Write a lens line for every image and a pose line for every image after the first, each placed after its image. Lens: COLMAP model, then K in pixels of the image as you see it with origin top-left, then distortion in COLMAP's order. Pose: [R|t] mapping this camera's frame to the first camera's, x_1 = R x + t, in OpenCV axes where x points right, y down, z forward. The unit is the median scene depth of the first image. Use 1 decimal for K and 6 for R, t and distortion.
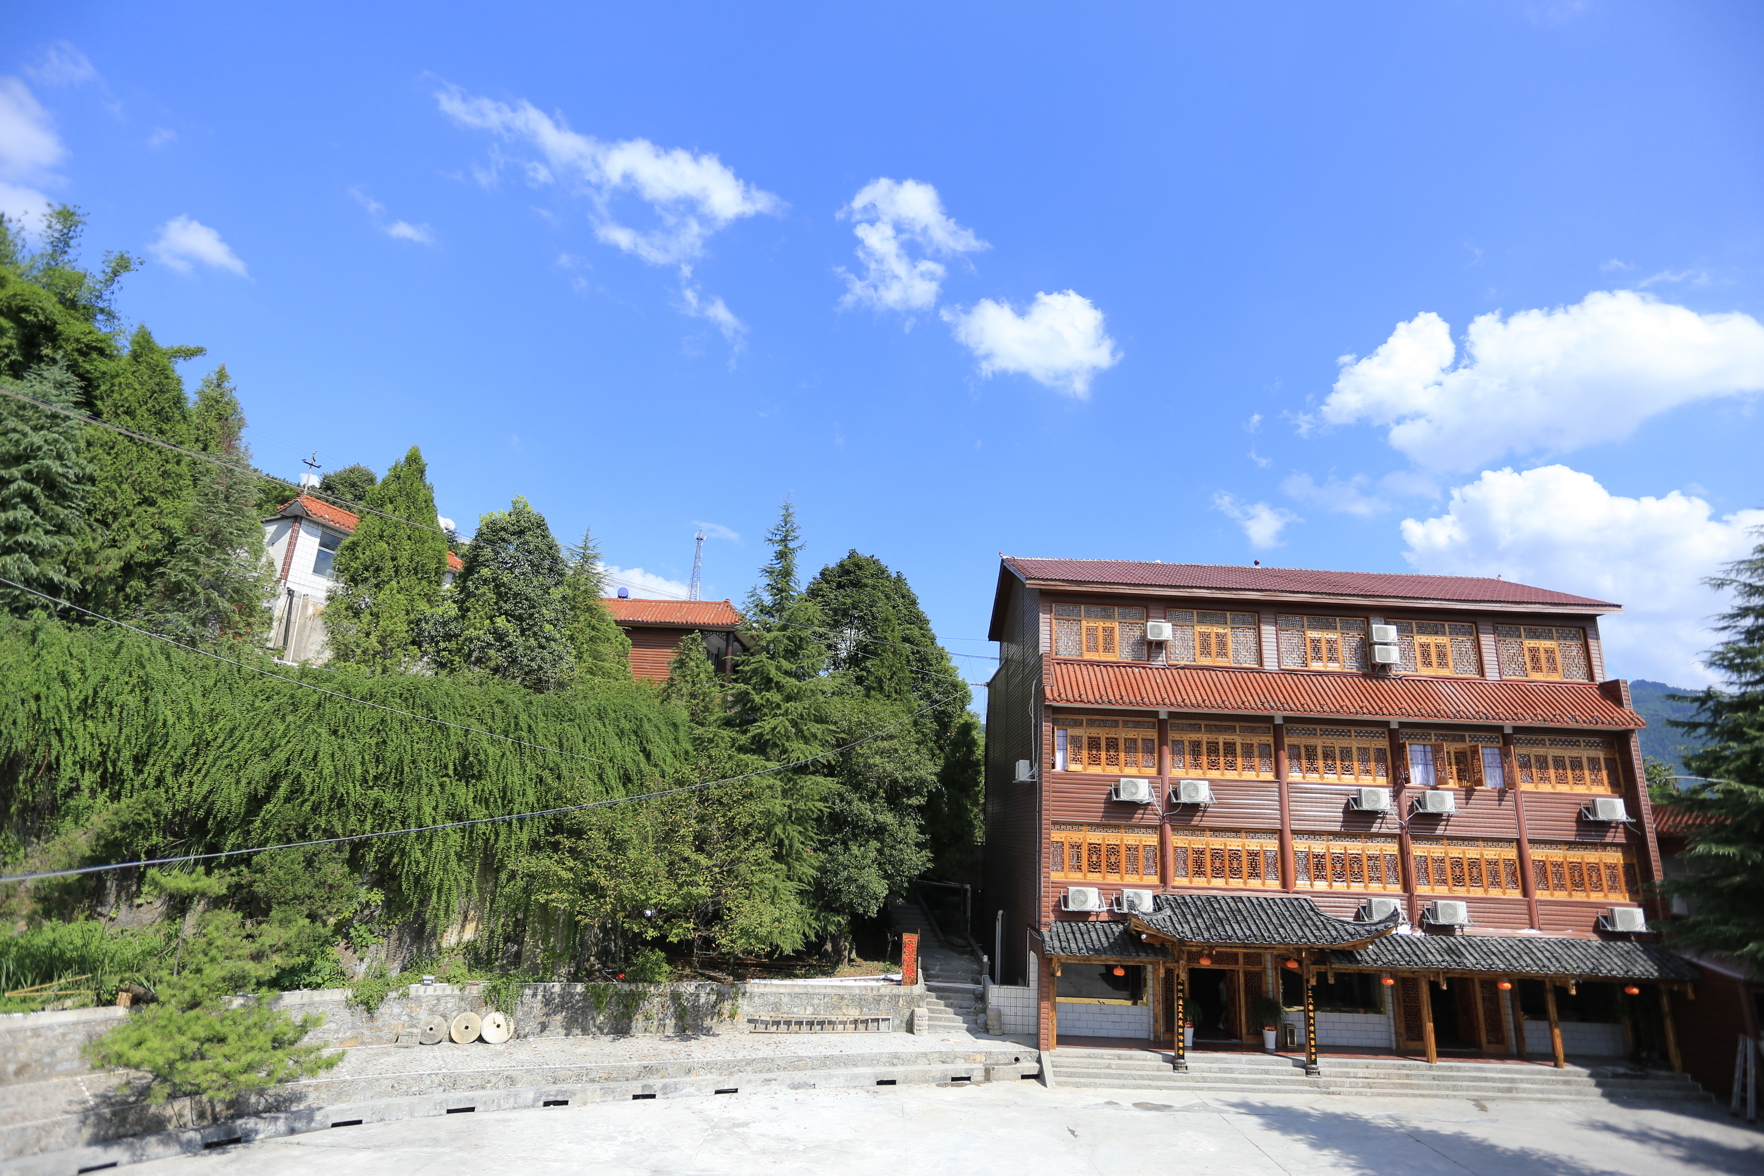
lens RADIAL K [[866.7, 0, 882.0], [0, 866.7, 588.0], [0, 0, 1]] dist [-0.053005, 0.022601]
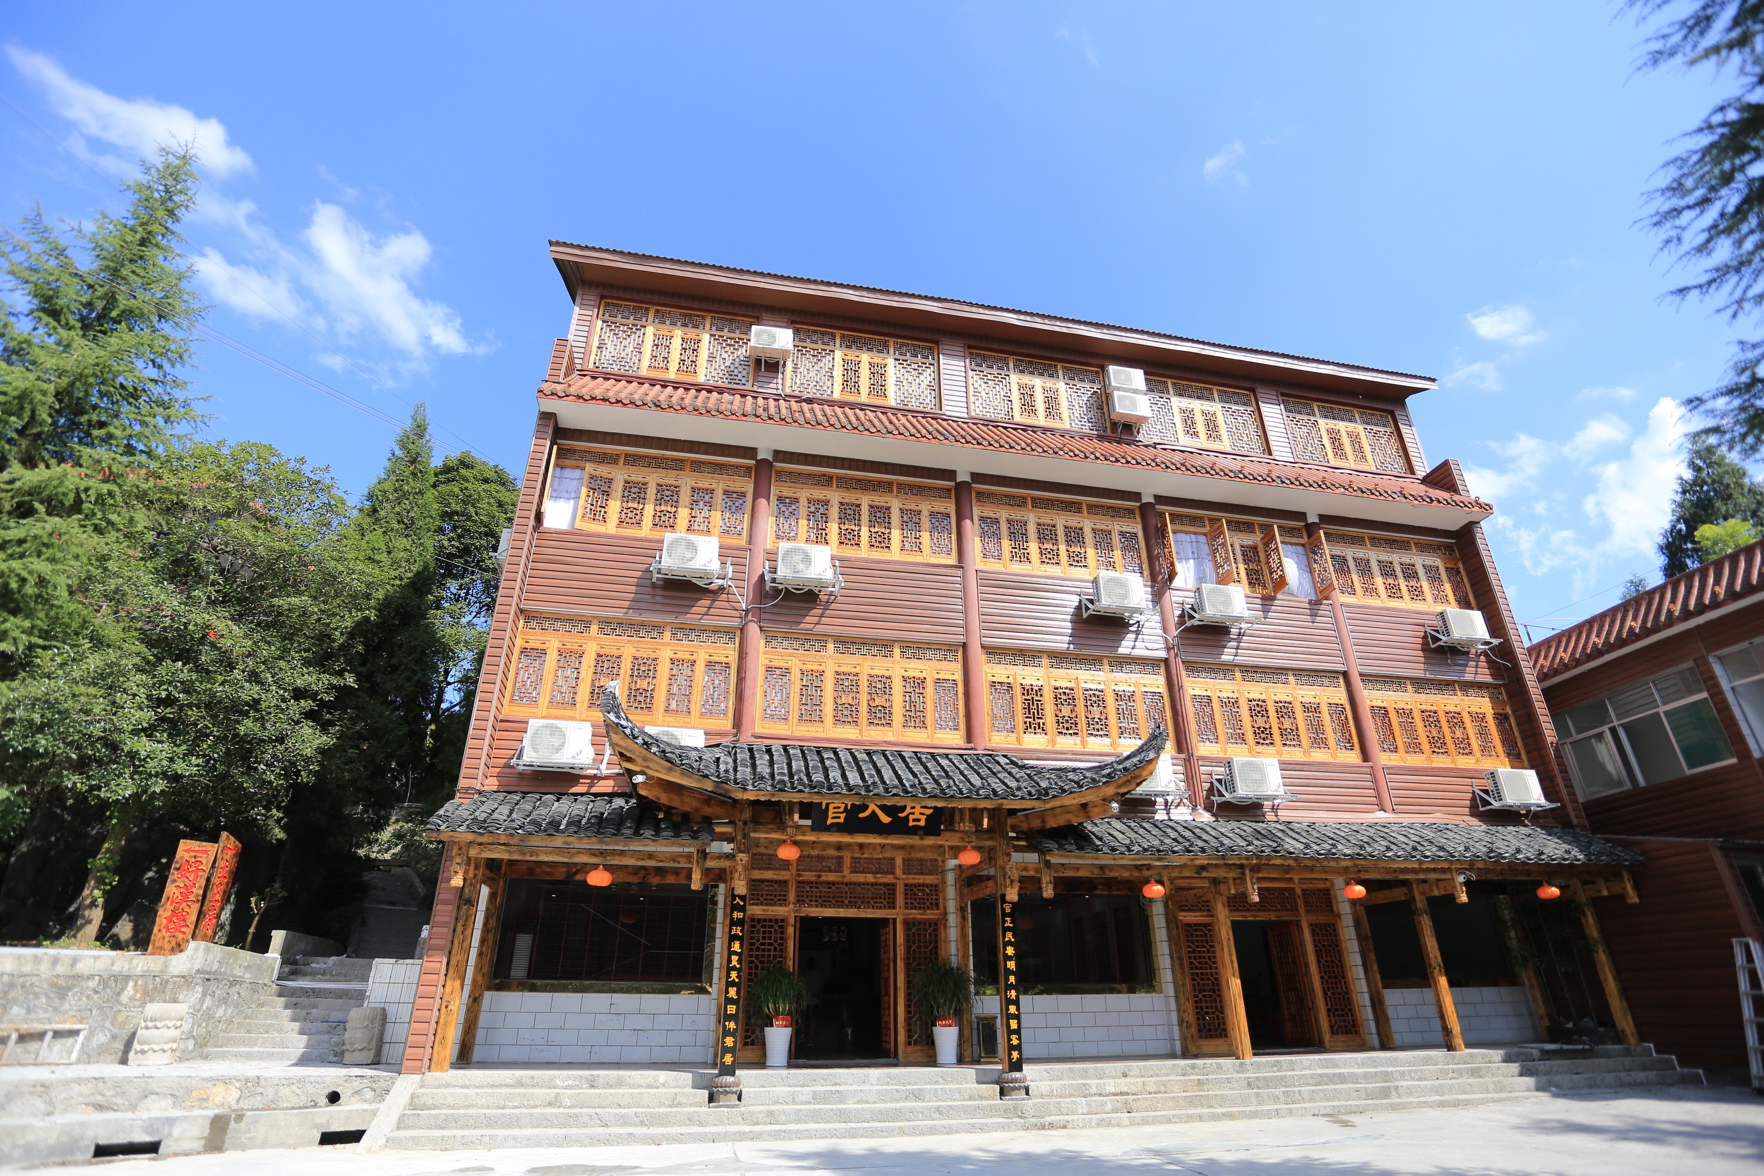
lens RADIAL K [[864.9, 0, 882.0], [0, 864.9, 588.0], [0, 0, 1]] dist [-0.078194, 0.038183]
pose [[0.980062, 0.037533, 0.195113, 0.306025], [-0.001285, 0.983173, -0.182675, 0.350835], [-0.198686, 0.178782, 0.963619, 0.469846]]
